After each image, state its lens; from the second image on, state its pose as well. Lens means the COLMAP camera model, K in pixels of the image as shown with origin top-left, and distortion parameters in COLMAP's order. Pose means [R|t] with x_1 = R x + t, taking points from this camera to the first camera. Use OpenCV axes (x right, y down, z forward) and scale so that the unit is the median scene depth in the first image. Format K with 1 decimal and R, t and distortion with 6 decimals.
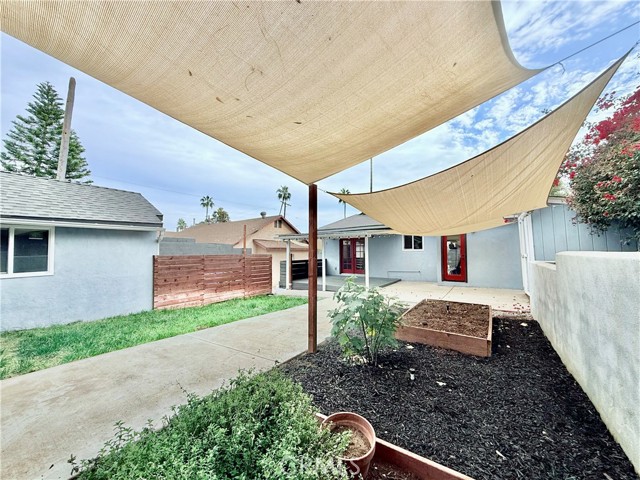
lens RADIAL K [[253.1, 0, 317.7], [0, 253.1, 239.0], [0, 0, 1]] dist [0.002676, 0.000407]
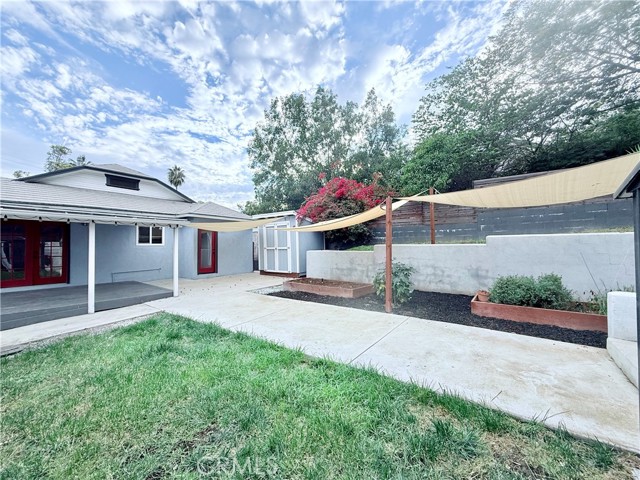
lens RADIAL K [[253.1, 0, 318.0], [0, 253.1, 242.4], [0, 0, 1]] dist [0.002676, 0.000407]
pose [[0.061438, 0.024714, 0.997805, -1.882222], [-0.049352, 0.998546, -0.021694, 0.117292], [-0.996890, -0.047911, 0.062568, 1.638227]]
